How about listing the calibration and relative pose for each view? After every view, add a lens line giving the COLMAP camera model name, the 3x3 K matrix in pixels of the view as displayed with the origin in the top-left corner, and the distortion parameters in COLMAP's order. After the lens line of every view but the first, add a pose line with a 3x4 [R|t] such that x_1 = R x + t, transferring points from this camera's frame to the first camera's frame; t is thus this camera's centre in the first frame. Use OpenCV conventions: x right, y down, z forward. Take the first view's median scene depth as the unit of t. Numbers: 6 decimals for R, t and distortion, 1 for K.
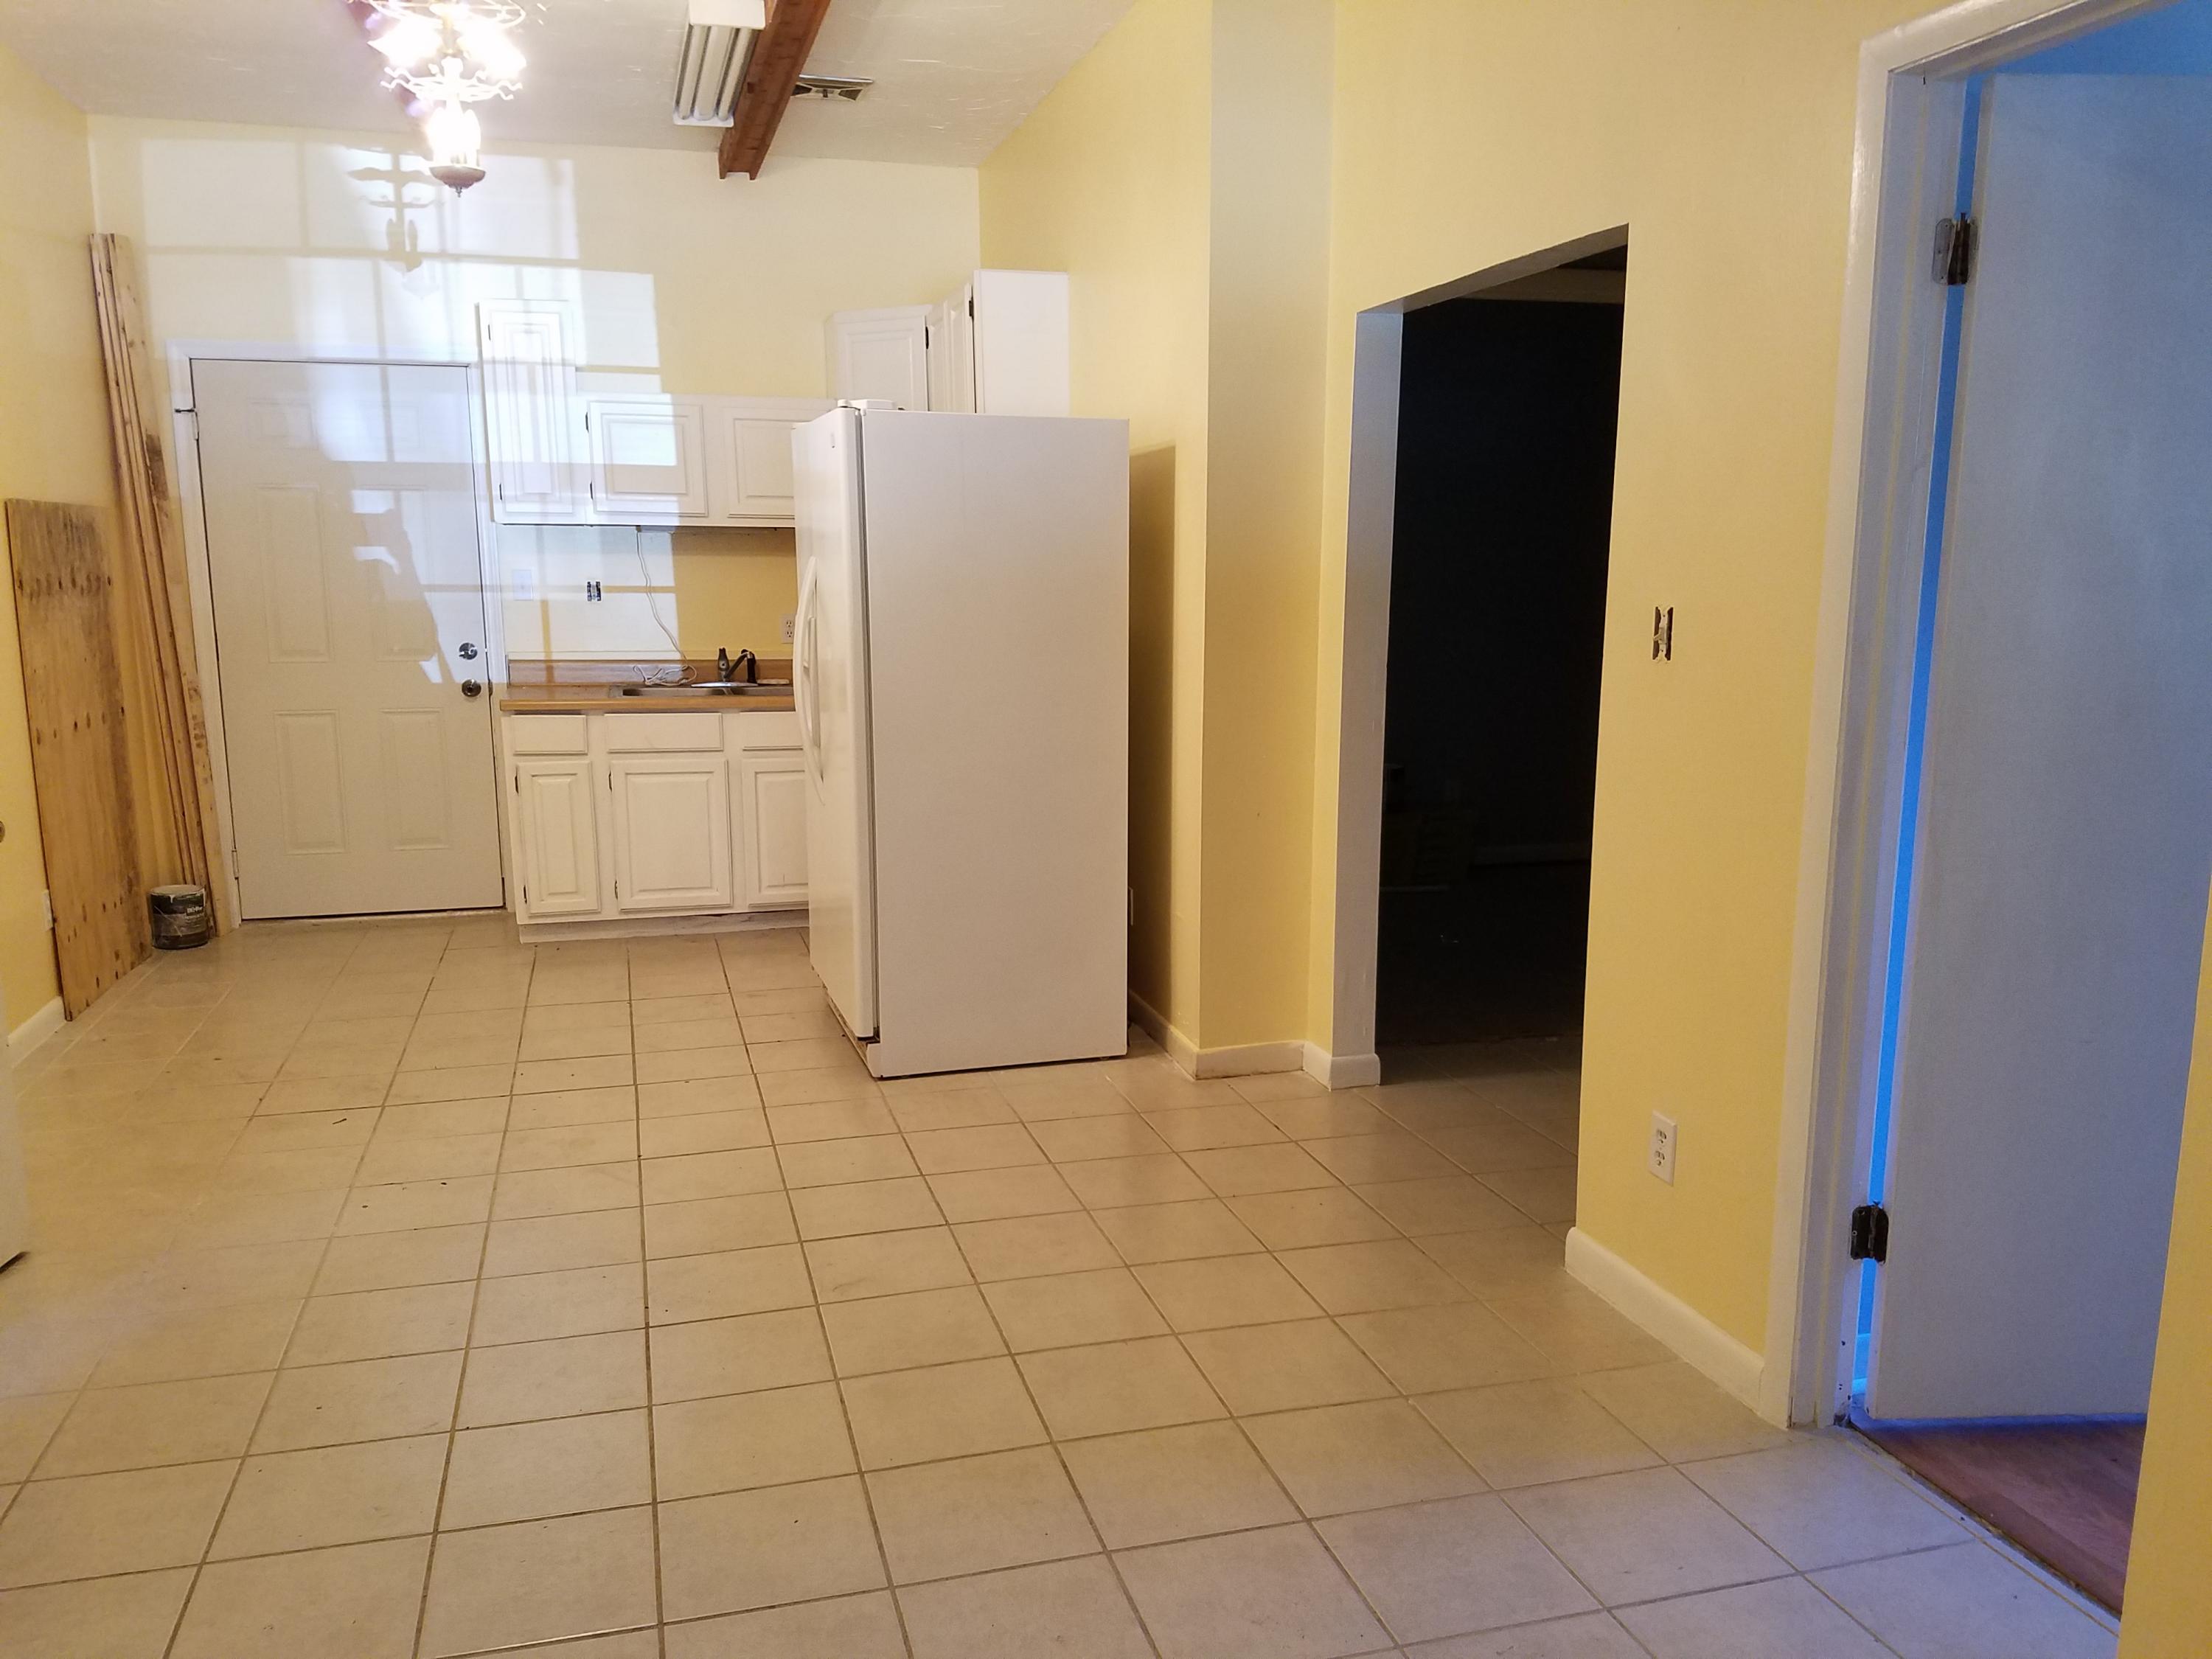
lens RADIAL K [[1677.9, 0, 1101.3], [0, 1677.9, 820.1], [0, 0, 1]] dist [0.276079, -0.622497]
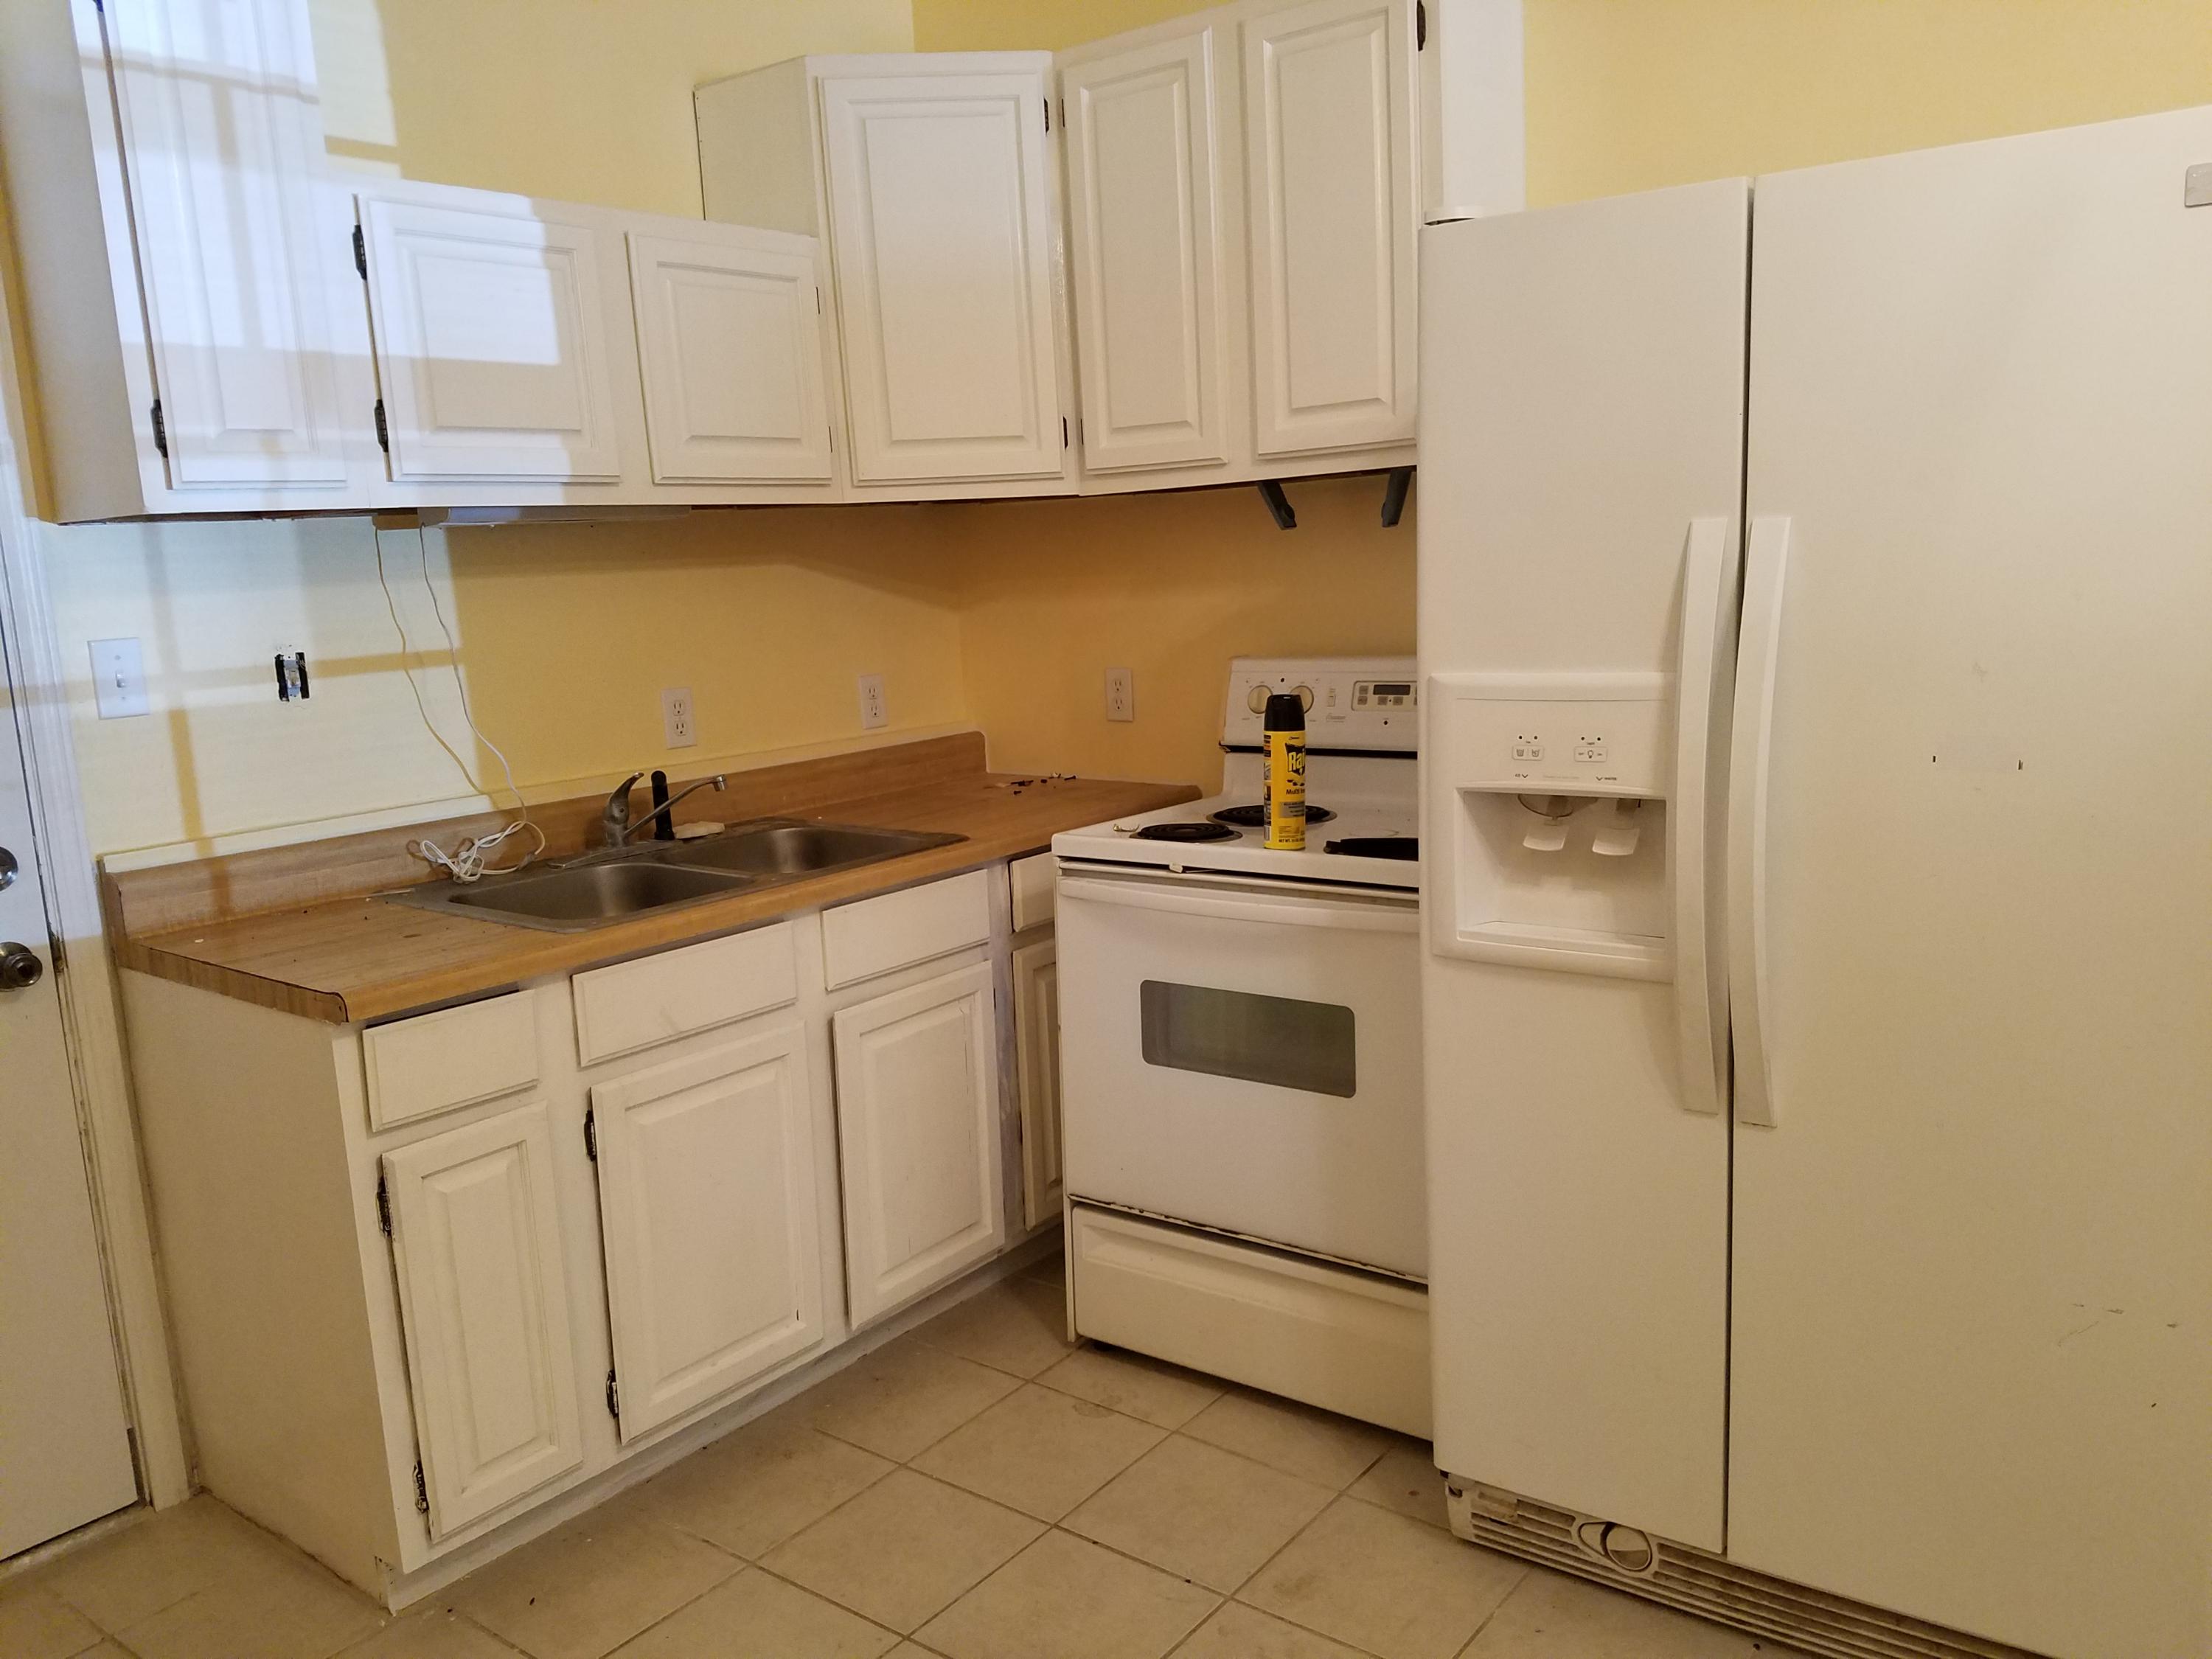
lens RADIAL K [[1691.5, 0, 1106.0], [0, 1691.5, 829.5], [0, 0, 1]] dist [0.067175, -0.110033]
pose [[0.800891, -0.139398, 0.582359, -0.393423], [0.140214, 0.989146, 0.043940, -0.090270], [-0.582163, 0.046464, 0.811744, 0.570624]]
